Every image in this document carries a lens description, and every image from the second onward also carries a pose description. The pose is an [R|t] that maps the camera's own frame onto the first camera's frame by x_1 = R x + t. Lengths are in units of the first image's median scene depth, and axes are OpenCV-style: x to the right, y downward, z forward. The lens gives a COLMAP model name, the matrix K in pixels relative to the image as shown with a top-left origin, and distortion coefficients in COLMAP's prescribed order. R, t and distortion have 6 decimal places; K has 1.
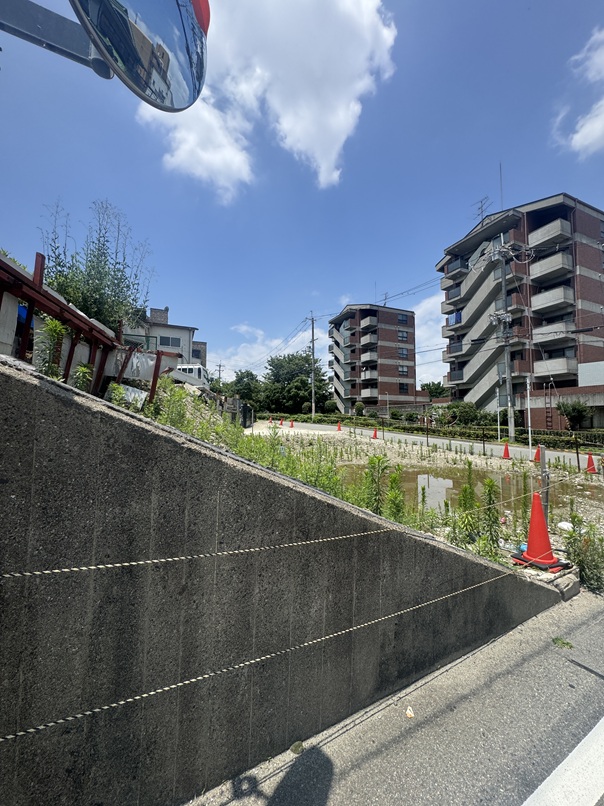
lens RADIAL K [[321.3, 0, 302.8], [0, 321.3, 402.5], [0, 0, 1]] dist [-0.002879, 0.000285]
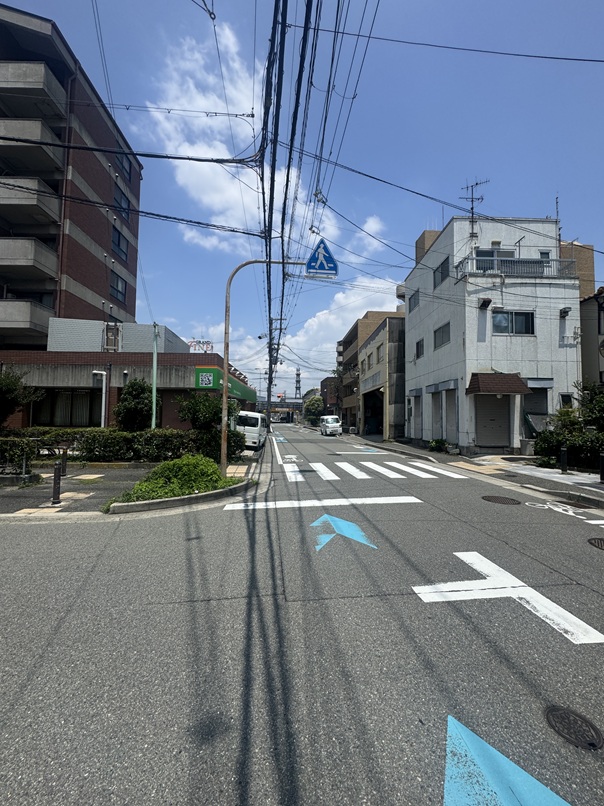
lens RADIAL K [[321.3, 0, 299.4], [0, 321.3, 403.0], [0, 0, 1]] dist [-0.002879, 0.000285]
pose [[0.391110, 0.052618, 0.918838, 0.493612], [-0.061040, 0.997649, -0.031149, 0.027693], [-0.918317, -0.043903, 0.393403, 0.330174]]
